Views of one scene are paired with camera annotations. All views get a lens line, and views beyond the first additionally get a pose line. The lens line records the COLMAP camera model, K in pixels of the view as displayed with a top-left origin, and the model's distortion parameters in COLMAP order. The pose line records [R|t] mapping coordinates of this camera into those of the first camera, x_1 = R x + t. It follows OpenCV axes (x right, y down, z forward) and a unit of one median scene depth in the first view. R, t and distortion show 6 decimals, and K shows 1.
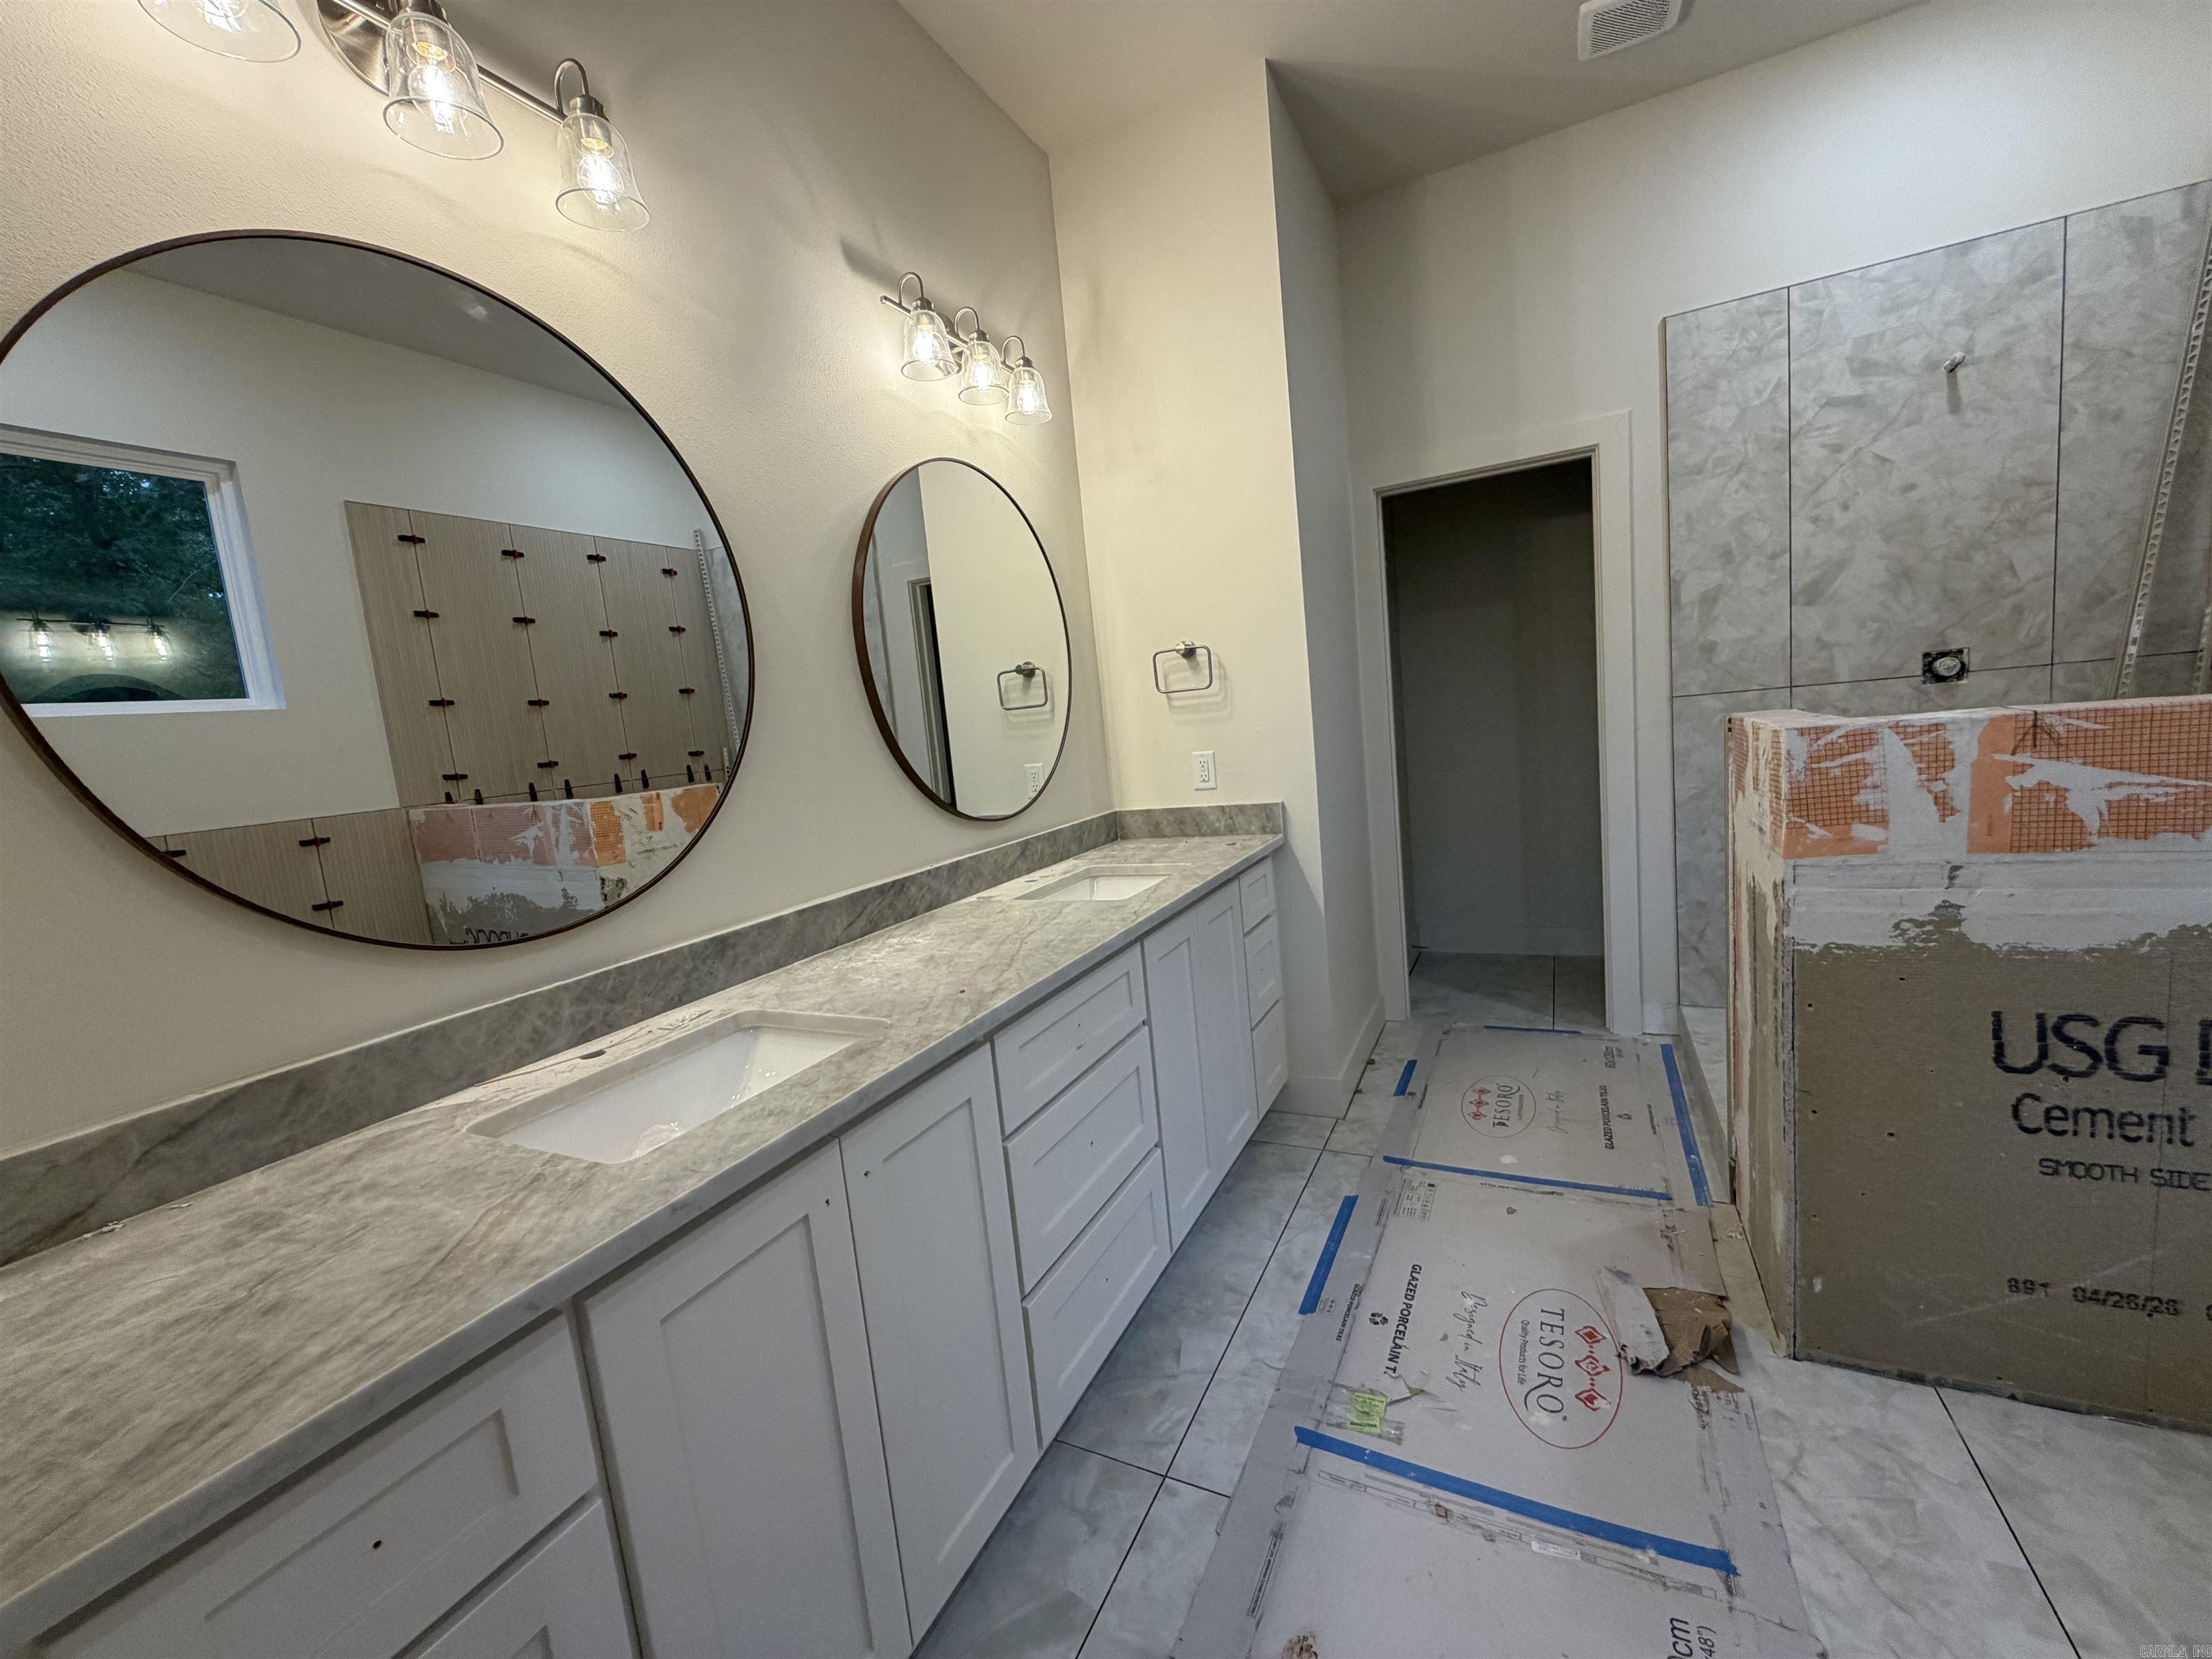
lens RADIAL K [[885.2, 0, 1100.3], [0, 885.2, 828.3], [0, 0, 1]] dist [0.000892, -0.000518]
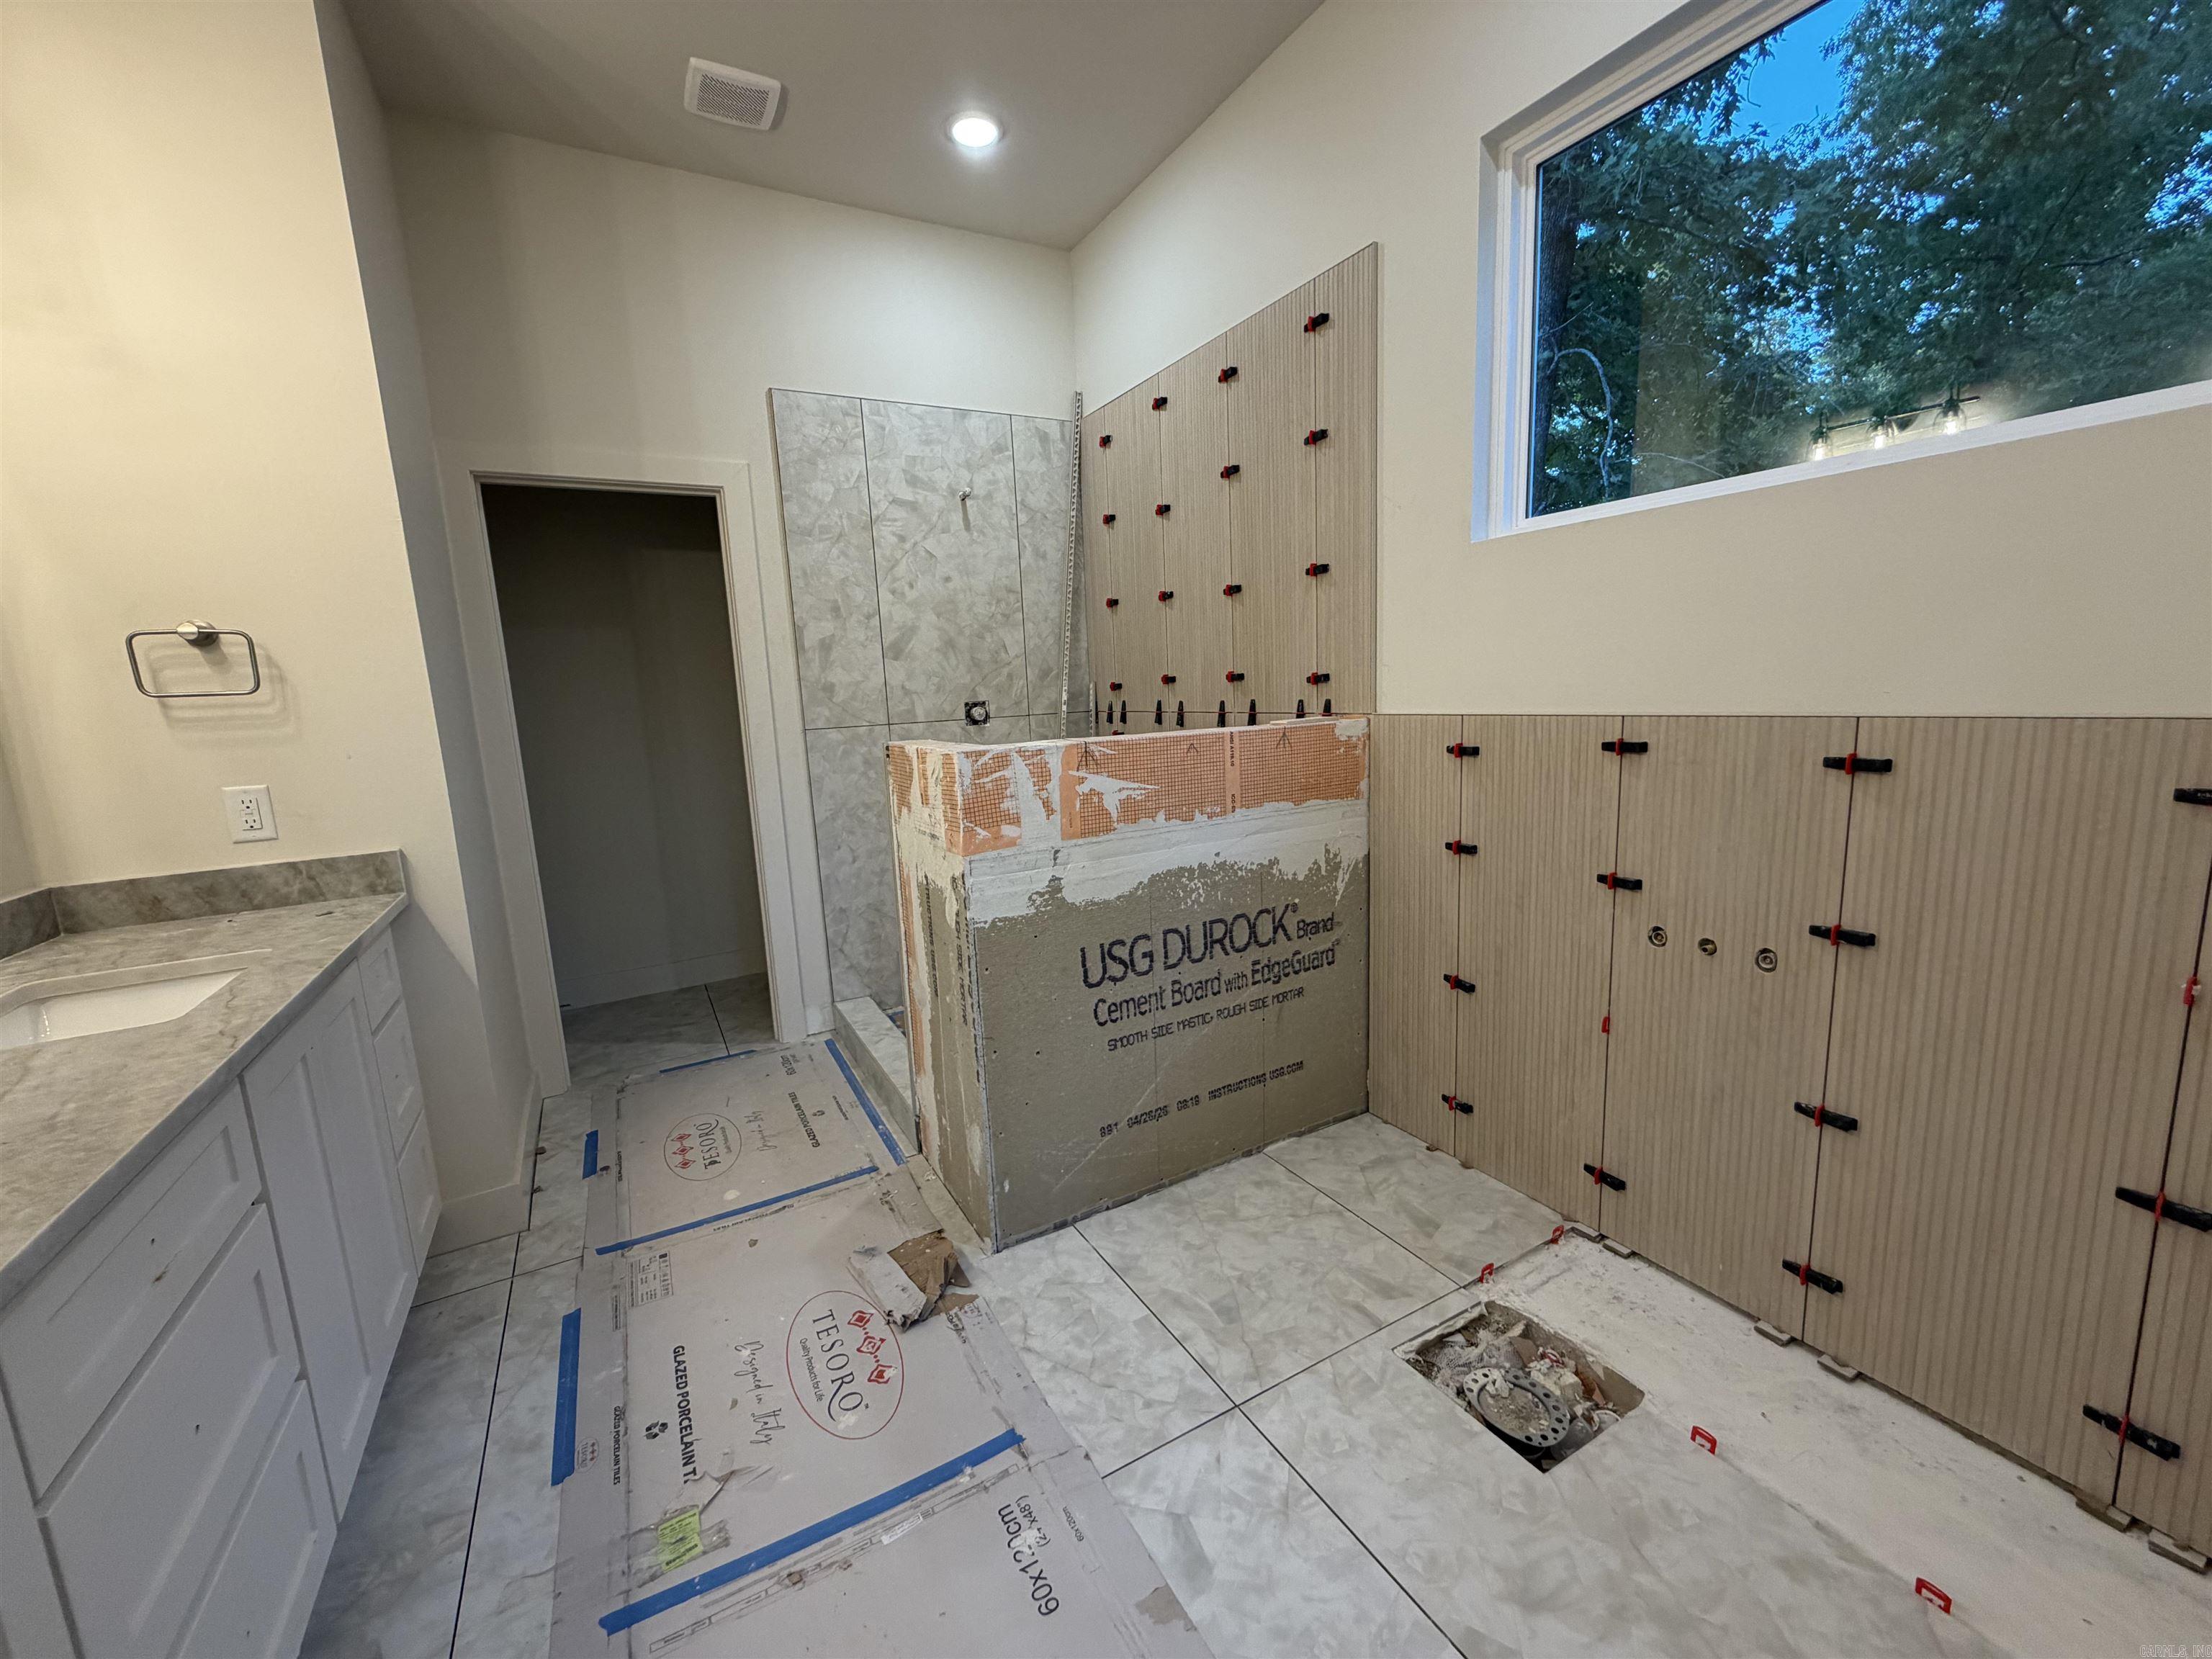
lens RADIAL K [[885.2, 0, 1101.5], [0, 885.2, 830.2], [0, 0, 1]] dist [0.000892, -0.000518]
pose [[0.560013, -0.061268, 0.826215, -0.103337], [0.093296, 0.995582, 0.010591, 0.001558], [-0.823214, 0.071151, 0.563255, 0.095220]]
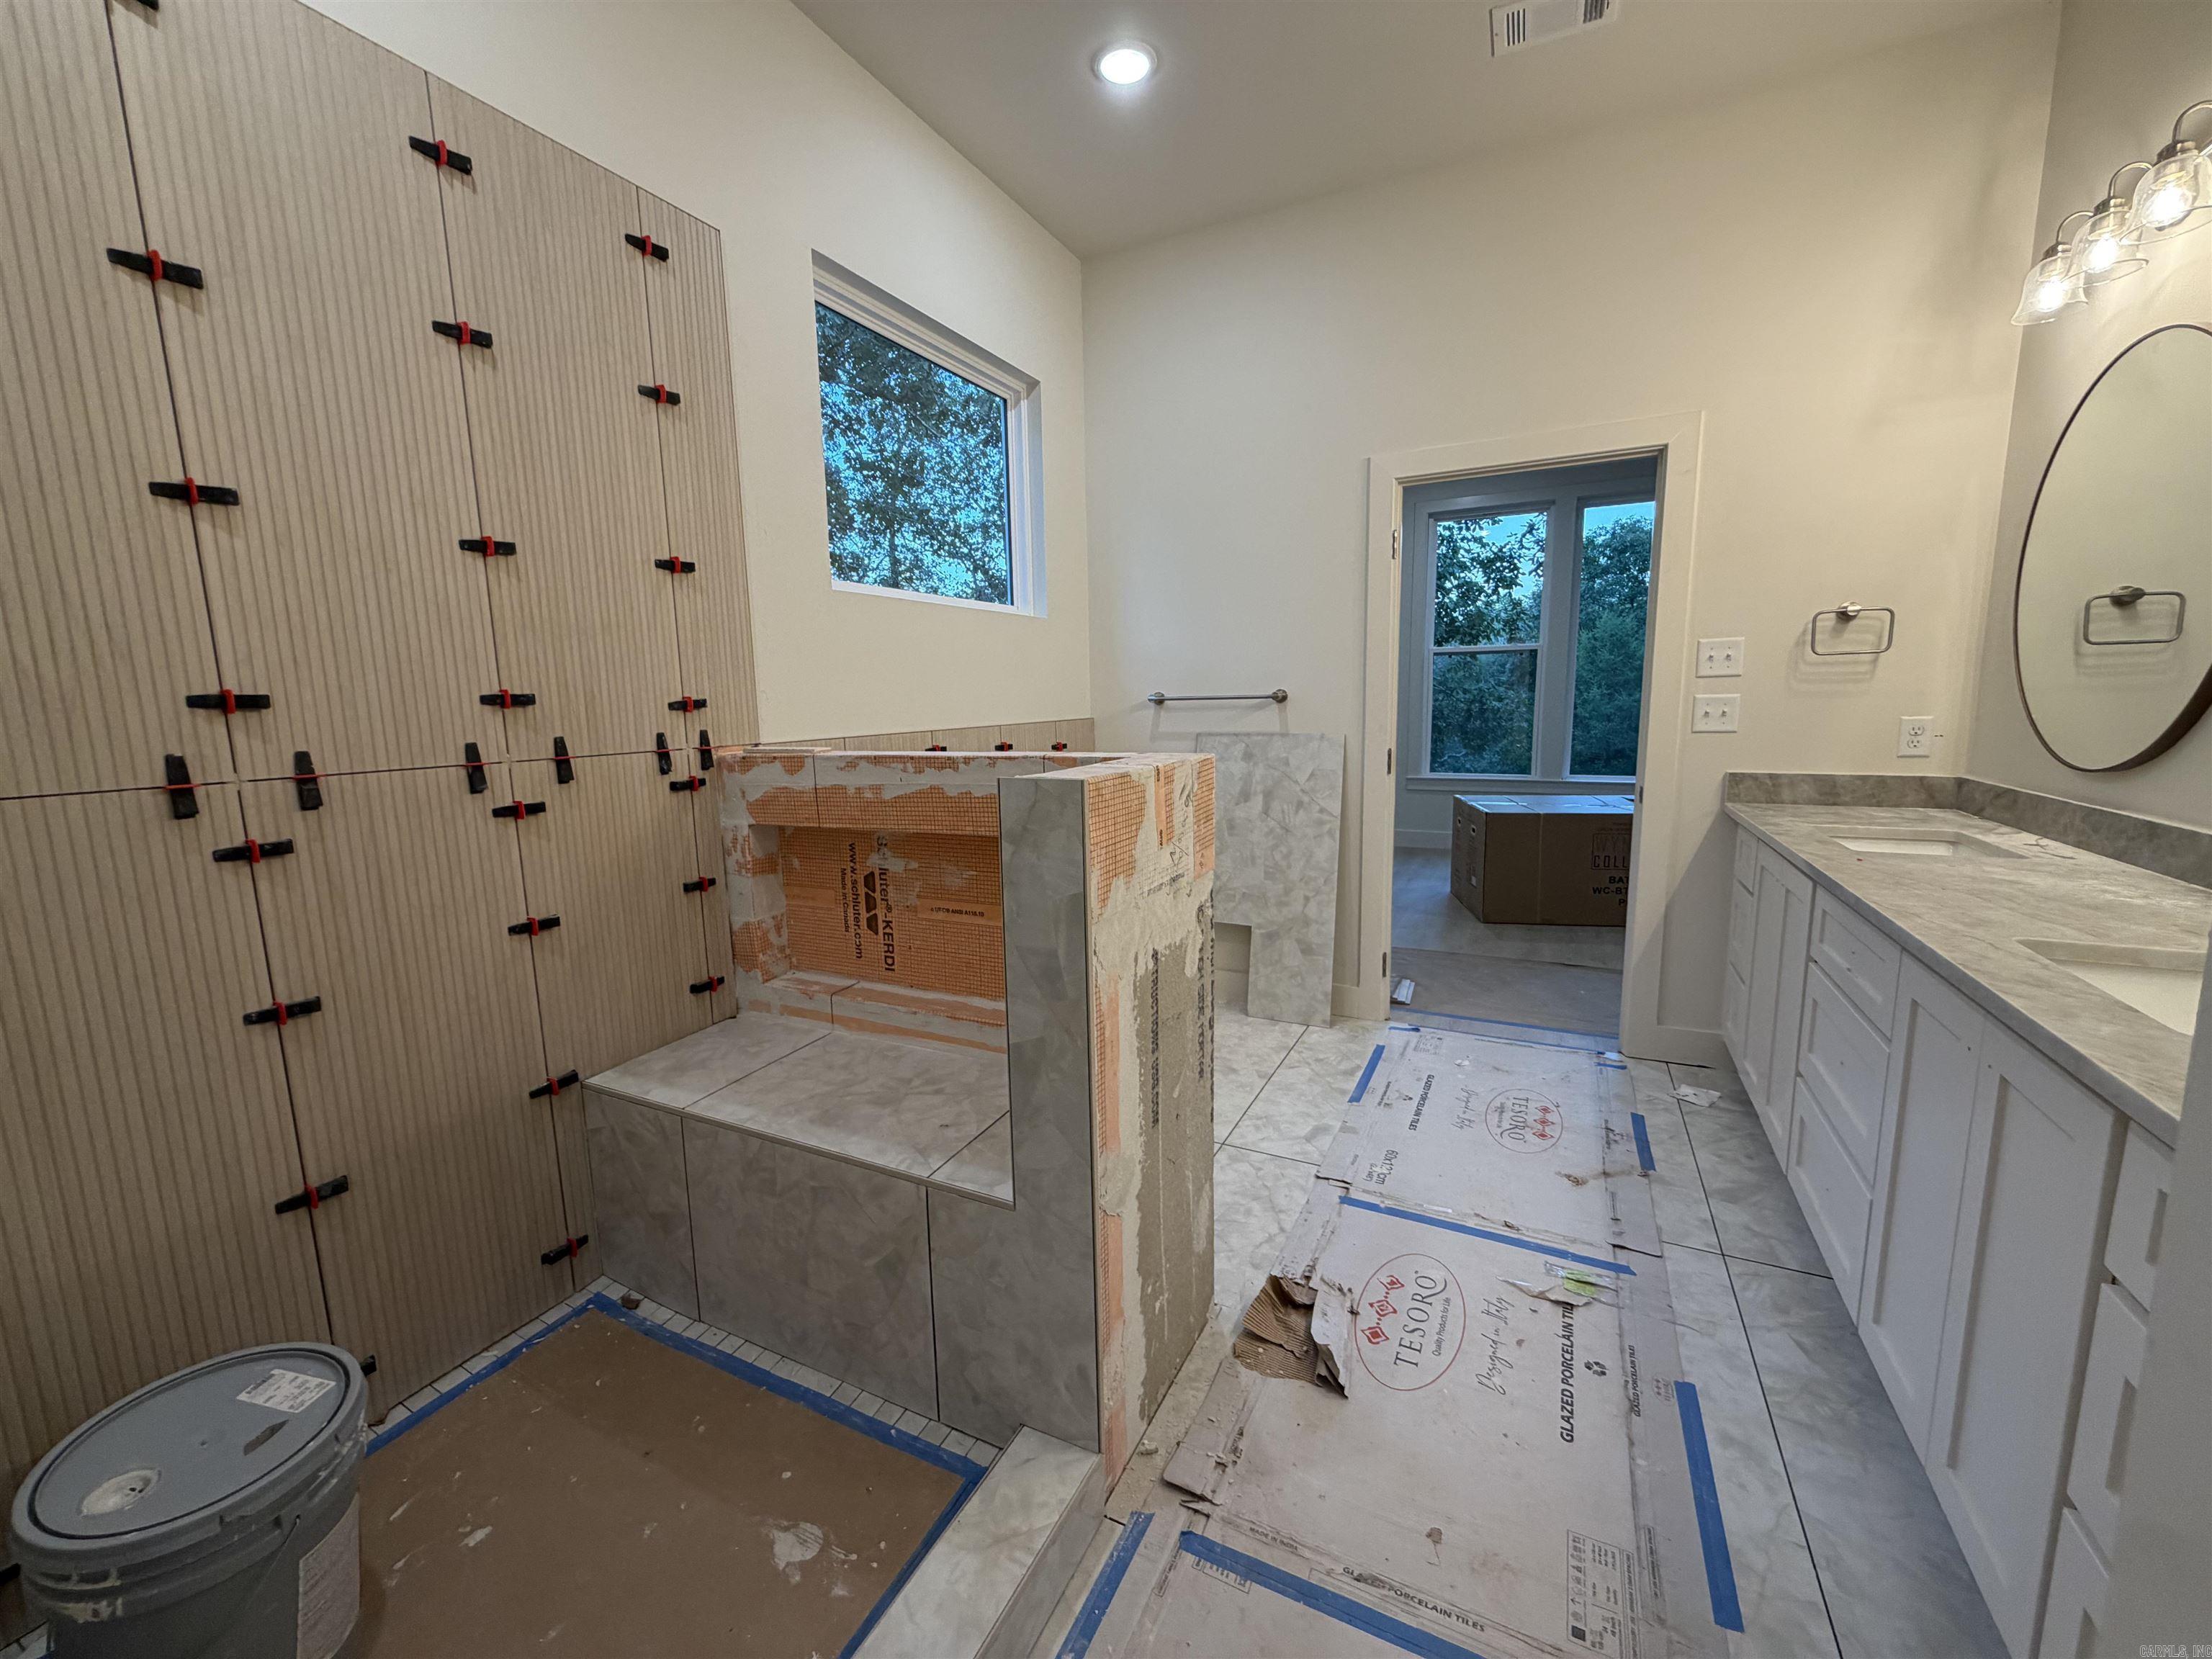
lens RADIAL K [[885.2, 0, 1100.5], [0, 885.2, 831.9], [0, 0, 1]] dist [0.000892, -0.000518]
pose [[-0.992695, 0.119353, 0.017674, 0.627431], [0.119608, 0.954221, 0.274148, -0.238568], [0.015856, 0.274259, -0.961525, 1.459237]]
